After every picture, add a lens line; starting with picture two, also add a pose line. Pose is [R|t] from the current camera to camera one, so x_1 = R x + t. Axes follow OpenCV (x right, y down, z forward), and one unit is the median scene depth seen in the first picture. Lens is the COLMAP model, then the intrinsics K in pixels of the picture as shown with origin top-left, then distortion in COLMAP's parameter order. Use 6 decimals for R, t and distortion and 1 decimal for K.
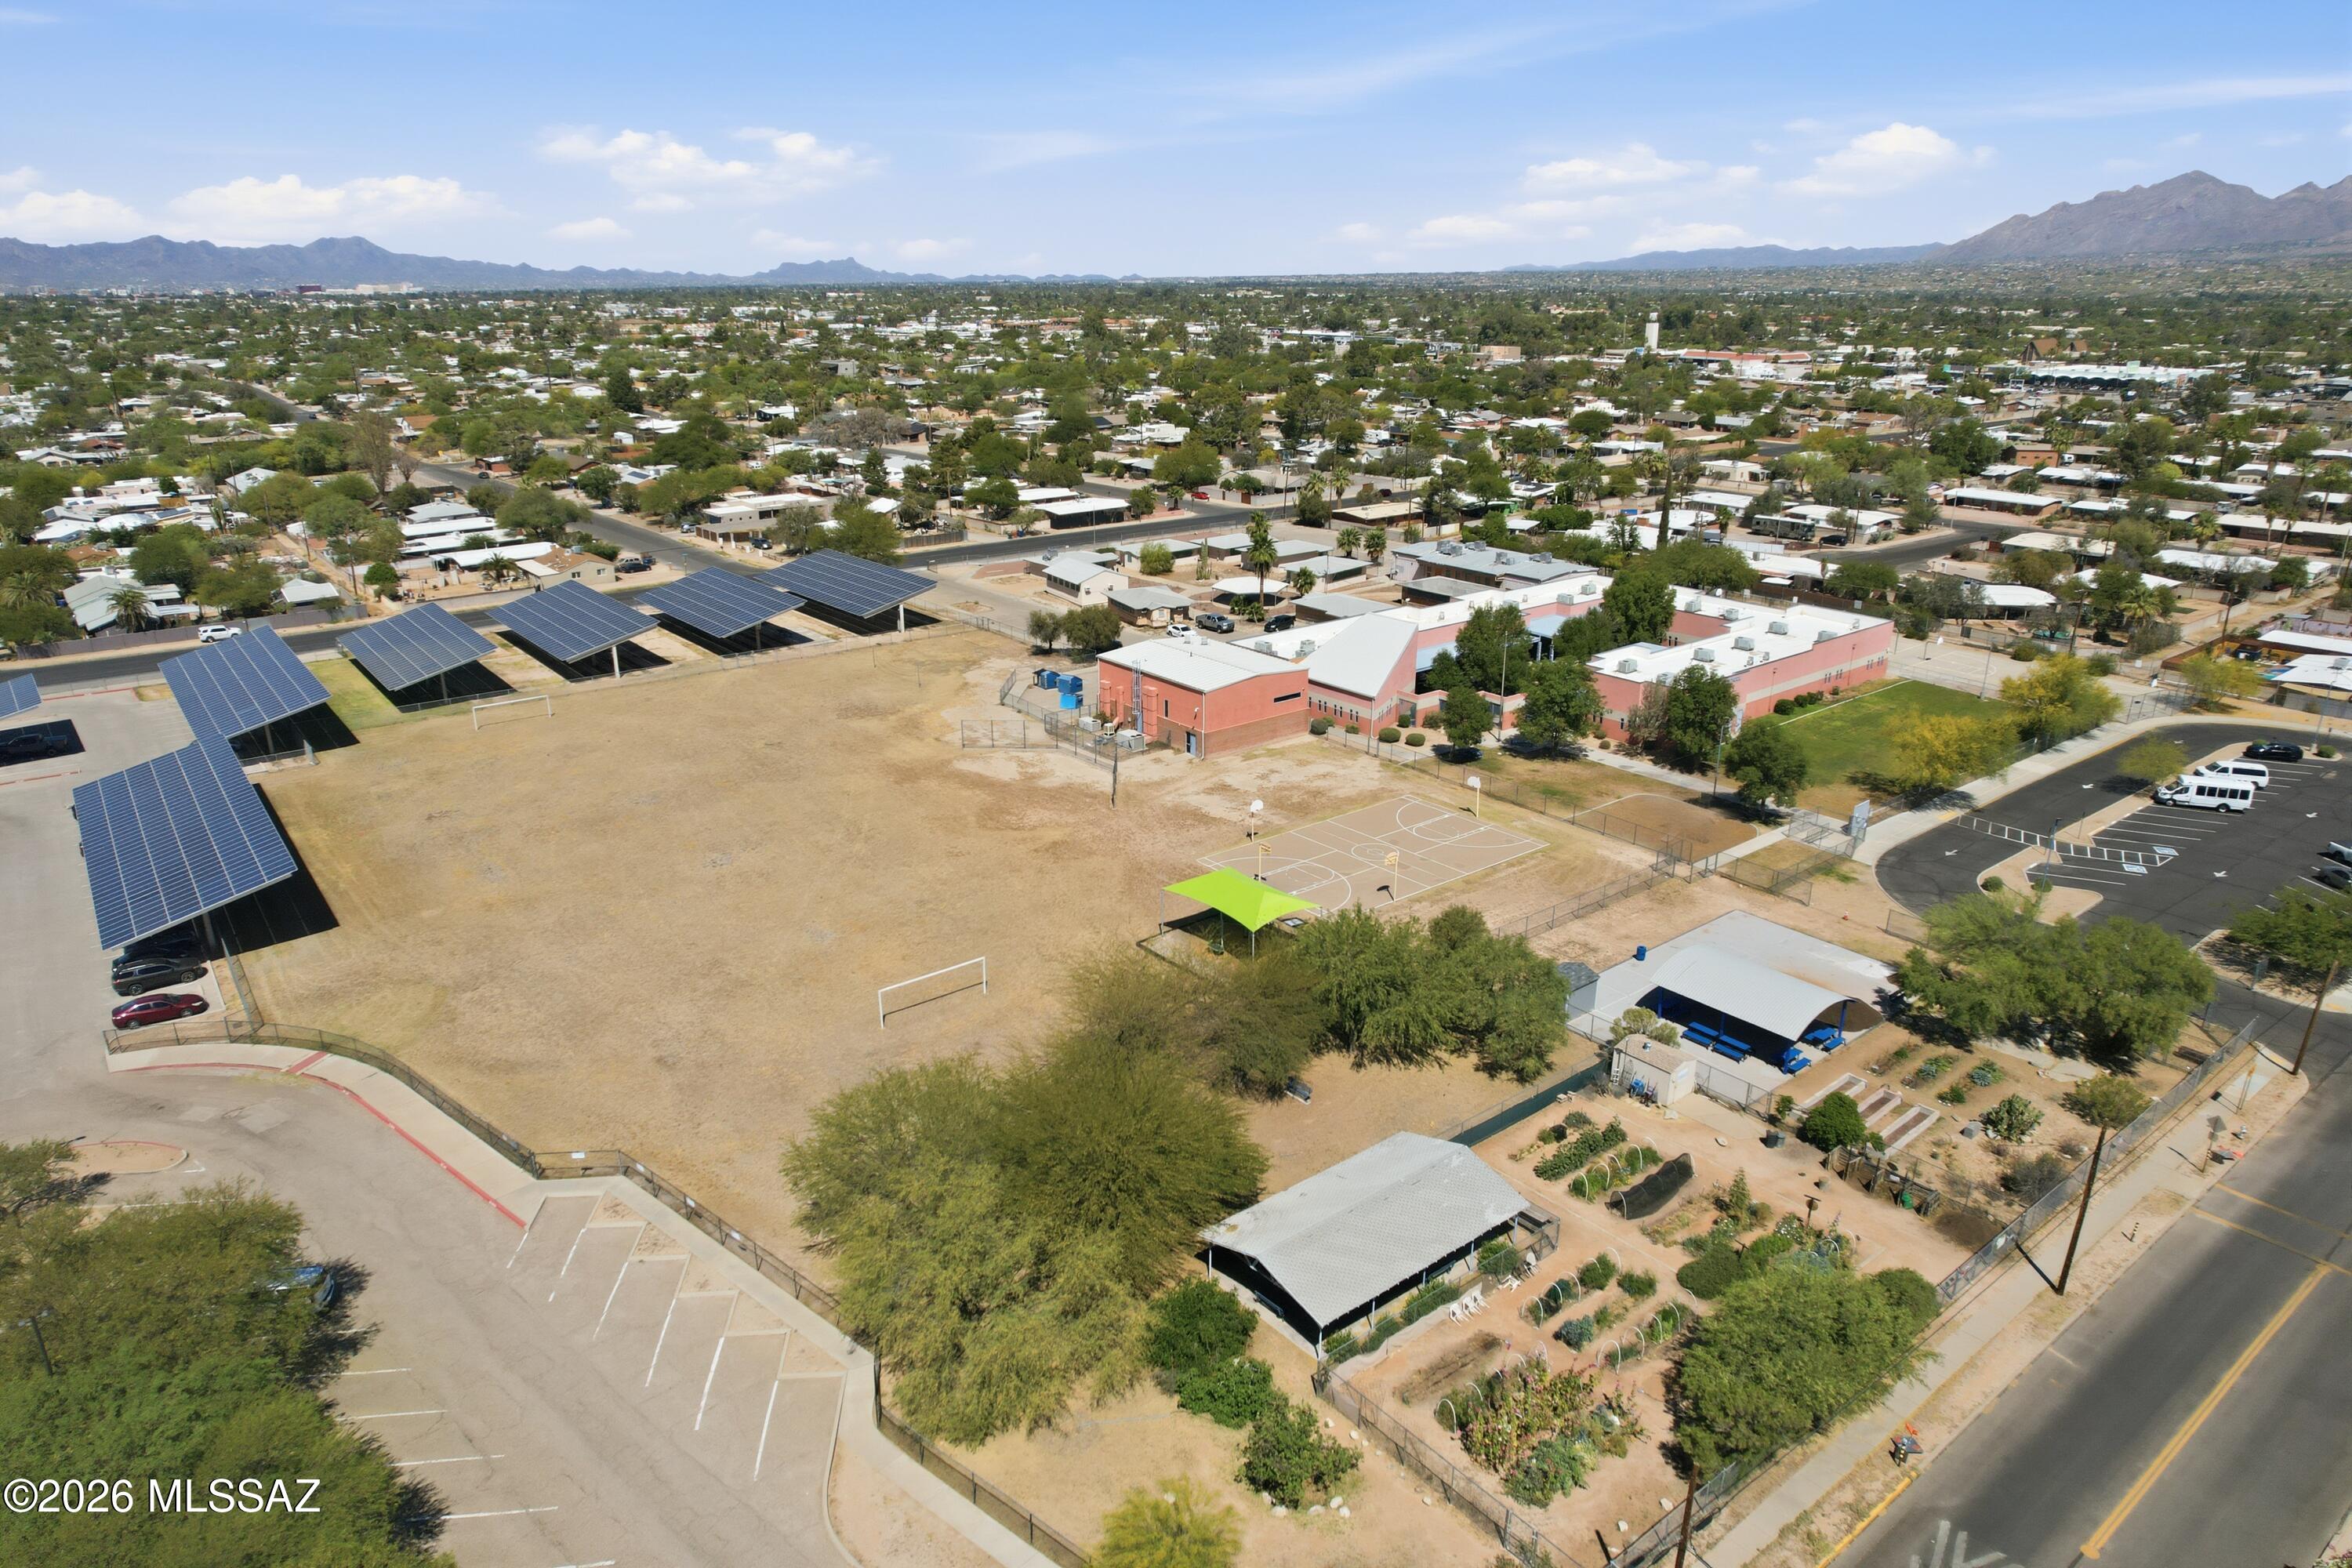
lens RADIAL K [[1484.4, 0, 1176.0], [0, 1484.4, 784.0], [0, 0, 1]] dist [-0.078358, 0.073005]
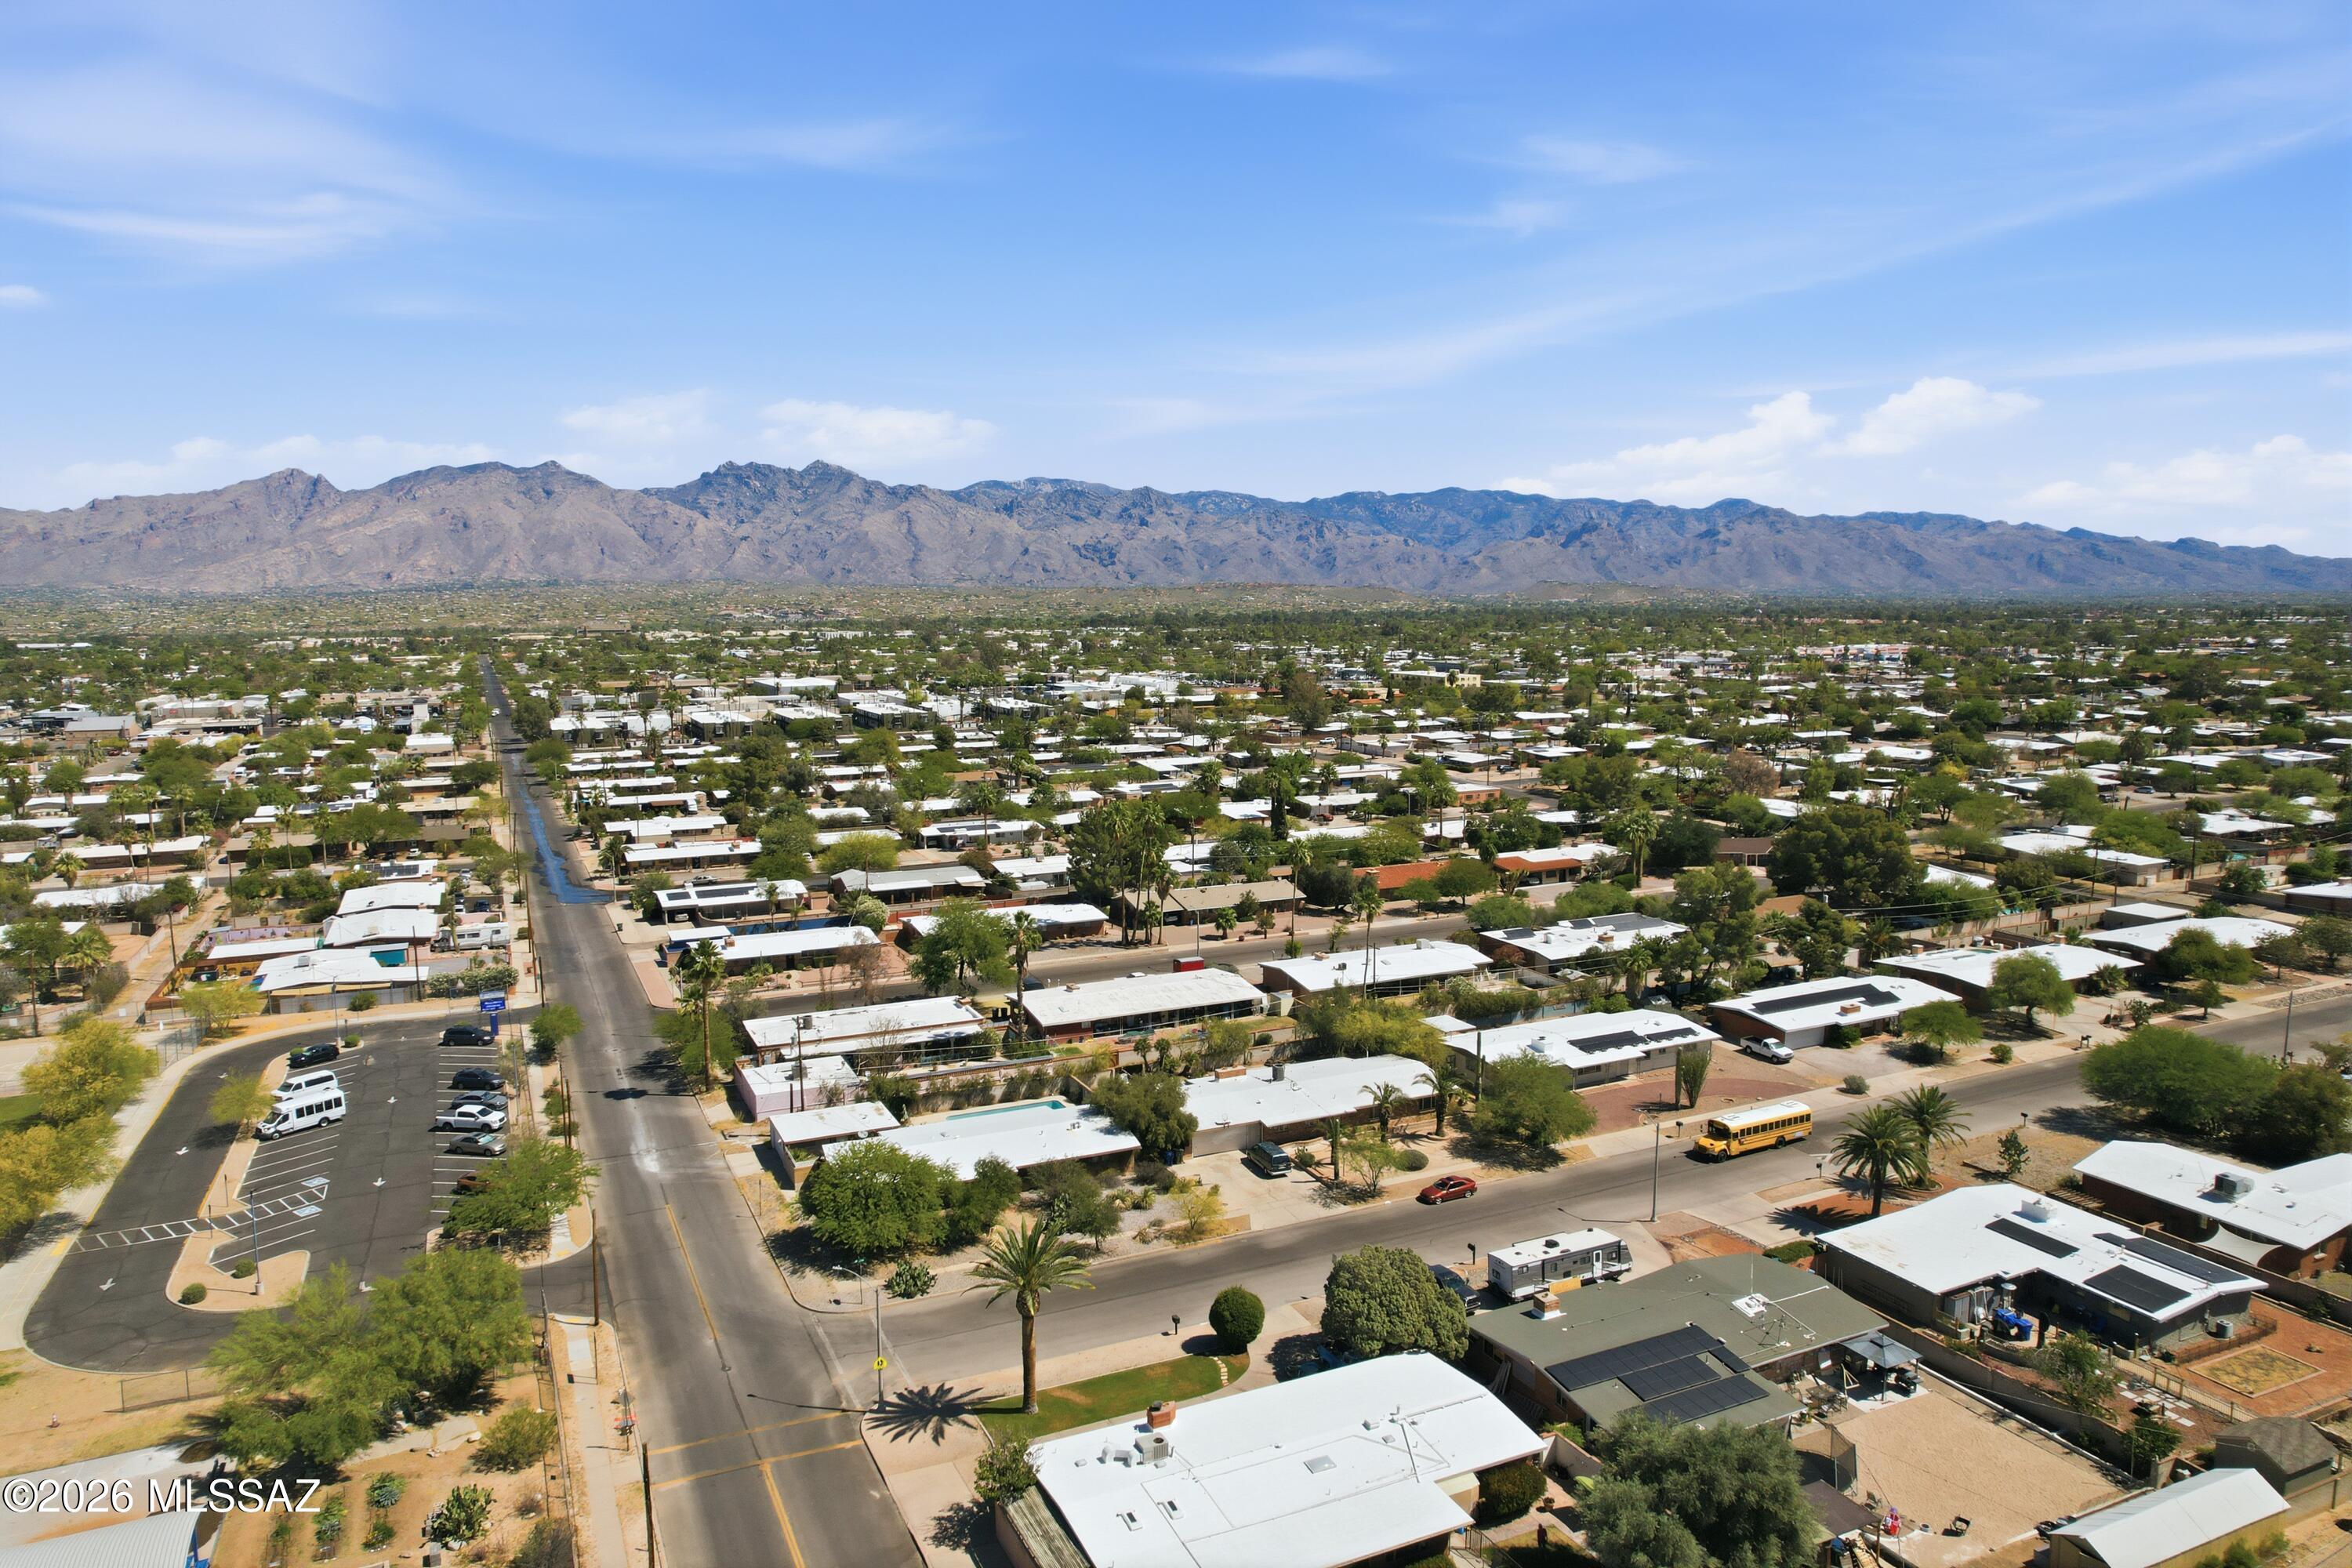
lens RADIAL K [[1484.4, 0, 1176.0], [0, 1484.4, 784.0], [0, 0, 1]] dist [-0.078358, 0.073005]
pose [[0.243009, -0.115926, 0.963072, -0.071752], [0.324876, 0.945222, 0.031802, -0.046233], [-0.914003, 0.305150, 0.267359, 0.138275]]
